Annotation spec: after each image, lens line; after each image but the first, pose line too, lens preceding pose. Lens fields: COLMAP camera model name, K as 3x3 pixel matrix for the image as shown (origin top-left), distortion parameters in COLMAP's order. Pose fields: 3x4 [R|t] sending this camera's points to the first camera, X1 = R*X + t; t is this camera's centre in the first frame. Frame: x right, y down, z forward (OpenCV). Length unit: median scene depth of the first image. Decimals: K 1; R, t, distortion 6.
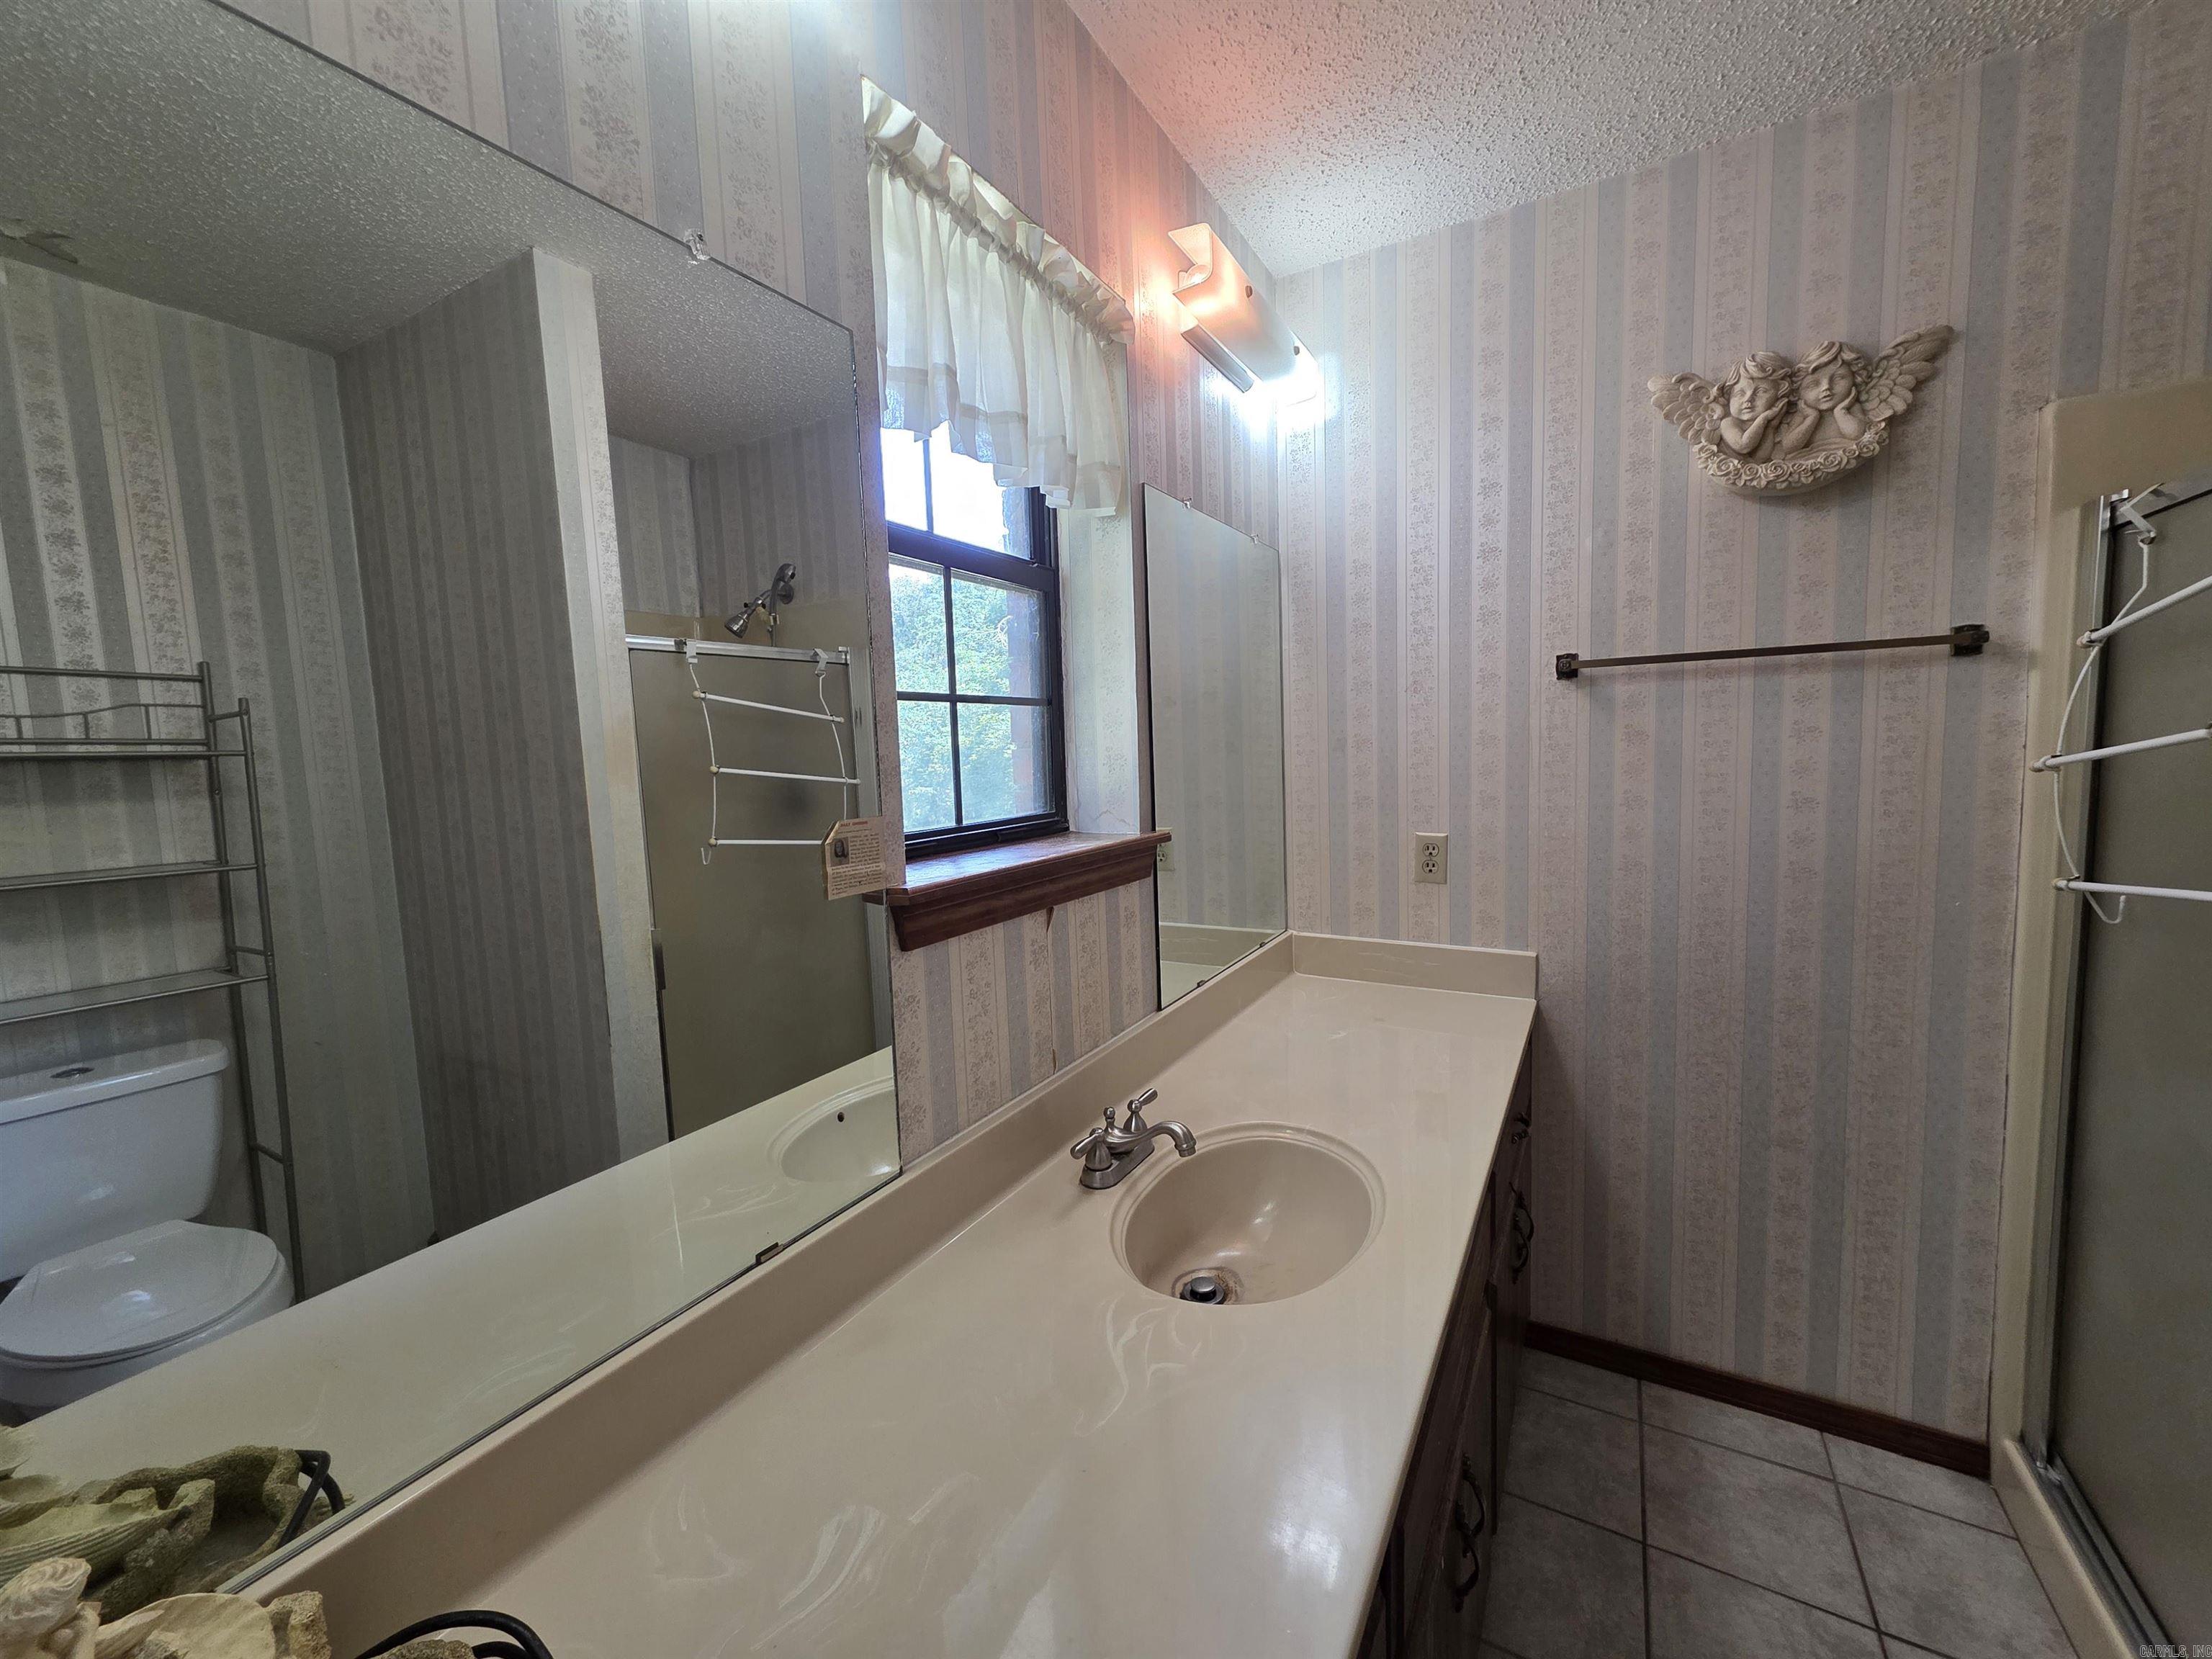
lens RADIAL K [[881.5, 0, 1105.3], [0, 881.5, 827.3], [0, 0, 1]] dist [0.004511, 0.000661]
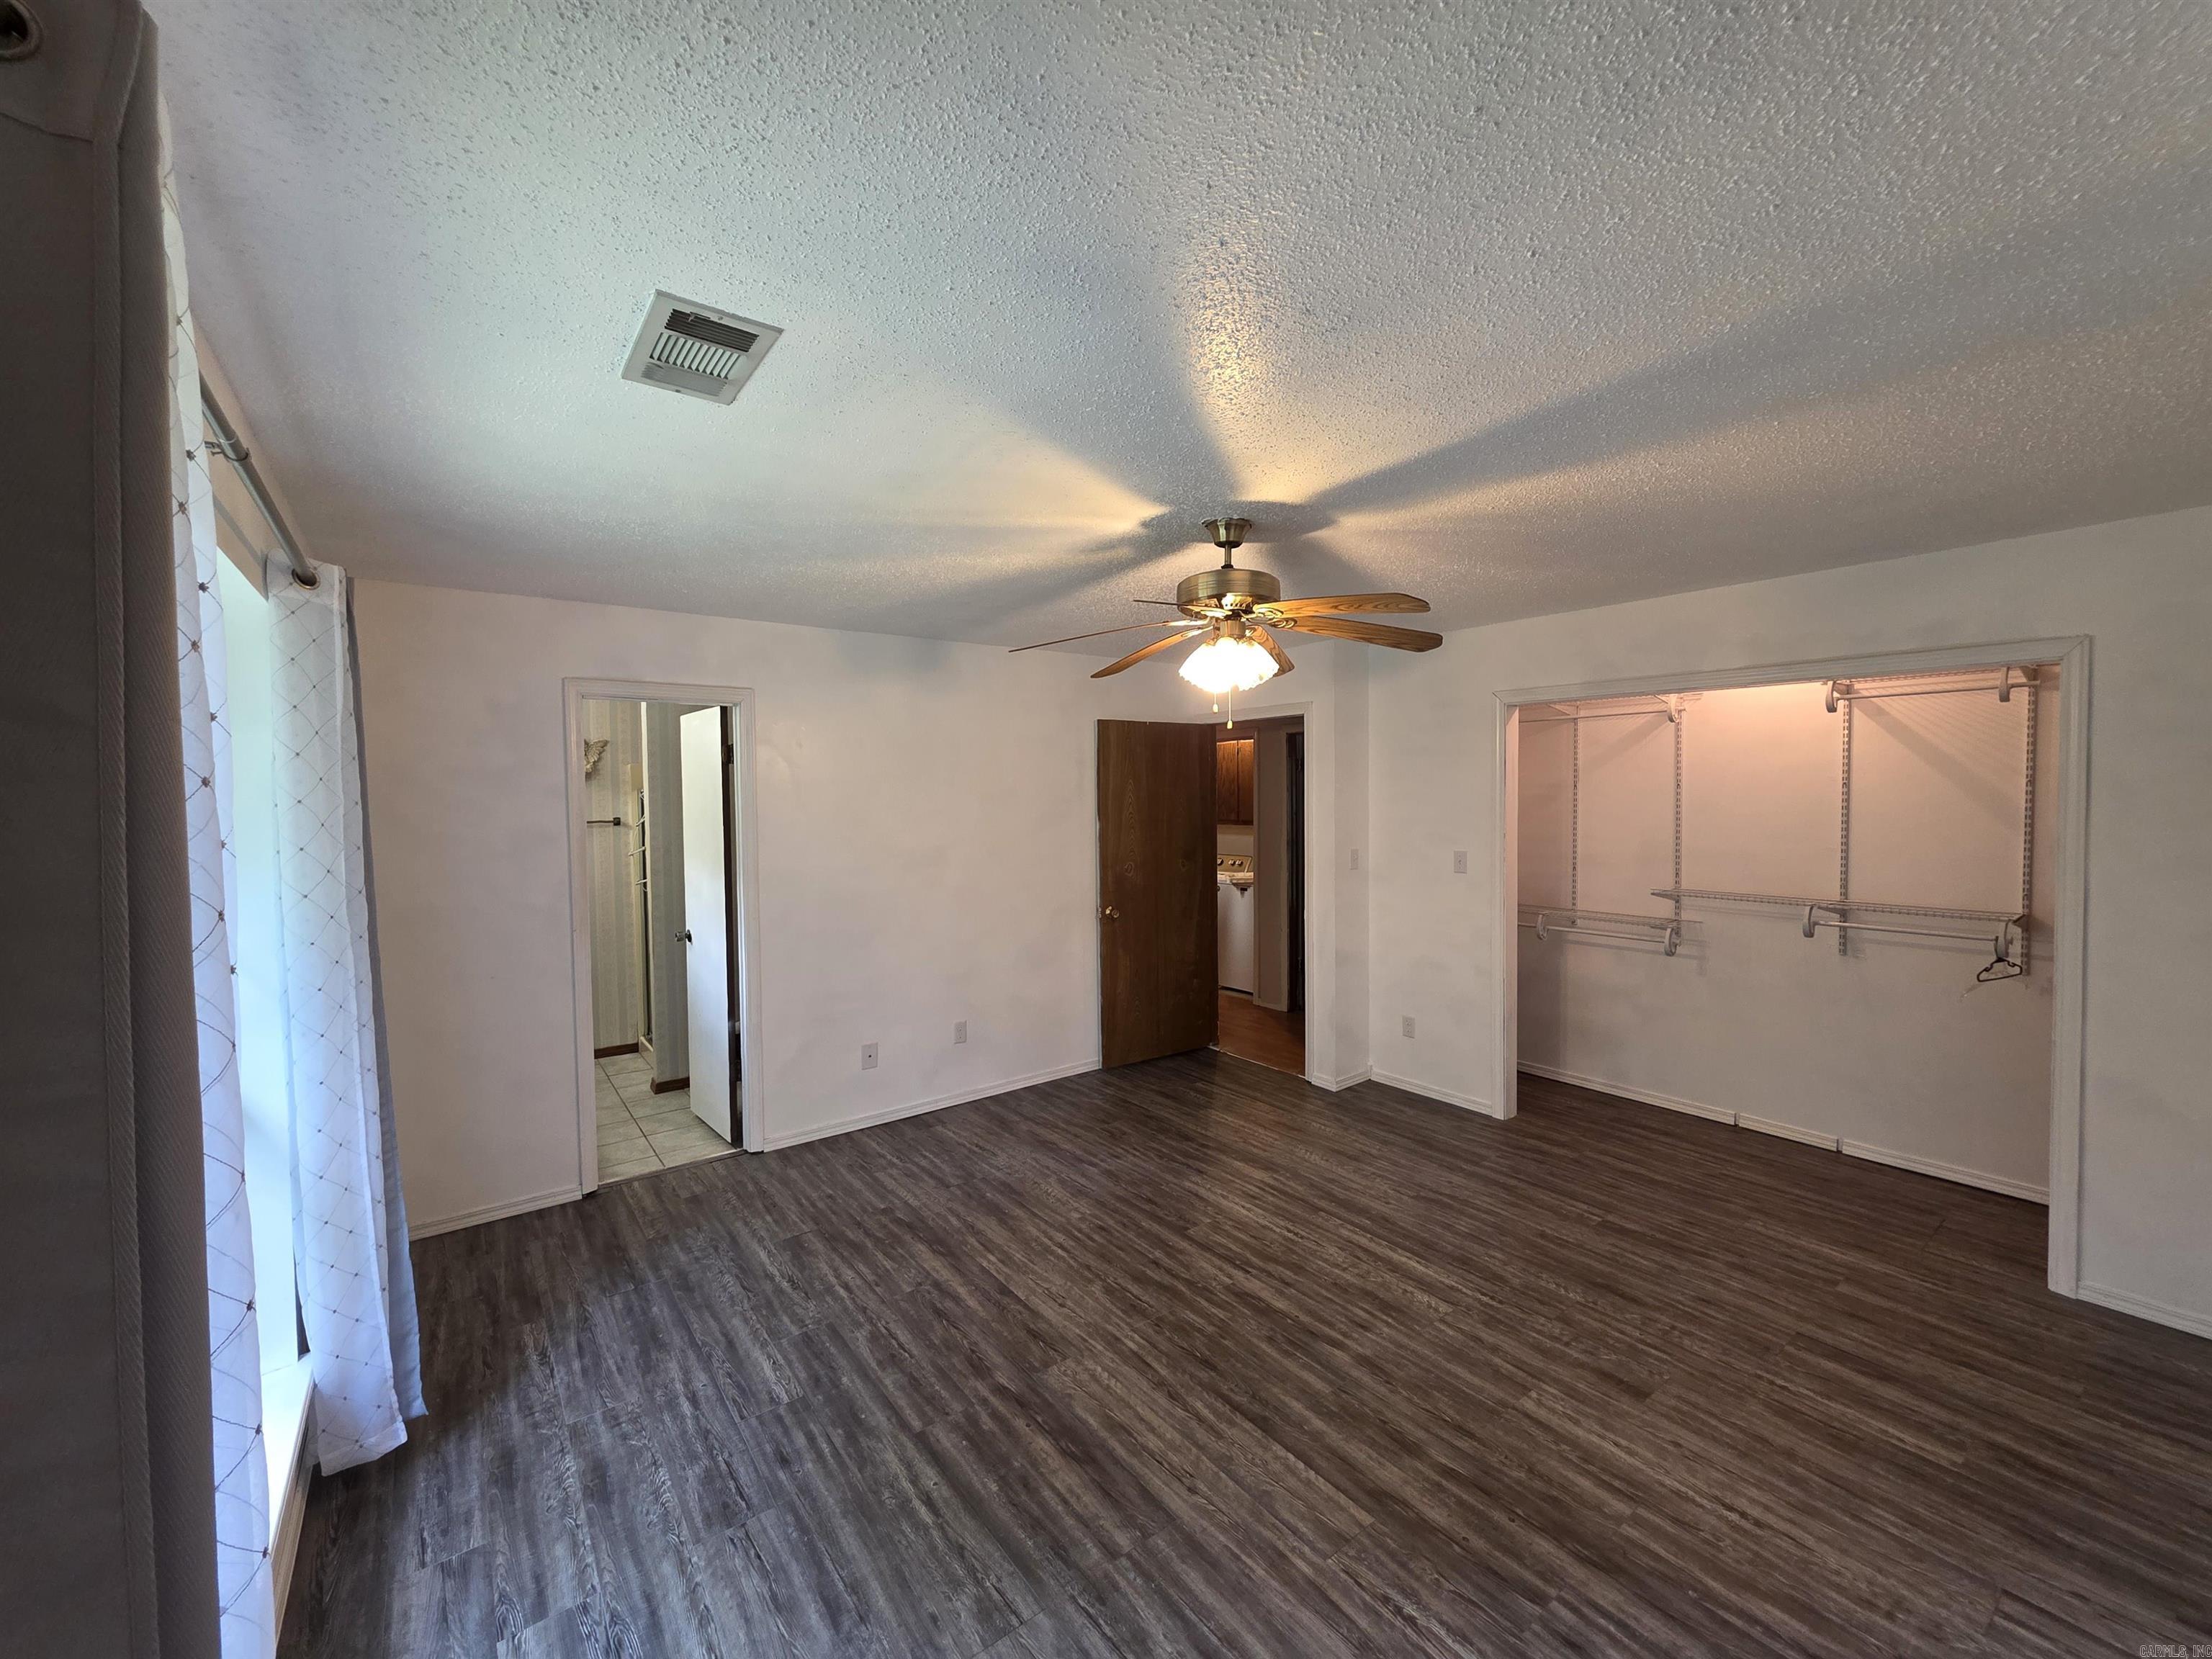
lens RADIAL K [[881.5, 0, 1105.4], [0, 881.5, 825.8], [0, 0, 1]] dist [0.004511, 0.000661]
pose [[0.387882, -0.001398, 0.921708, -1.698090], [0.078242, 0.996439, -0.031415, 0.090973], [-0.918382, 0.084302, 0.386610, -2.380750]]
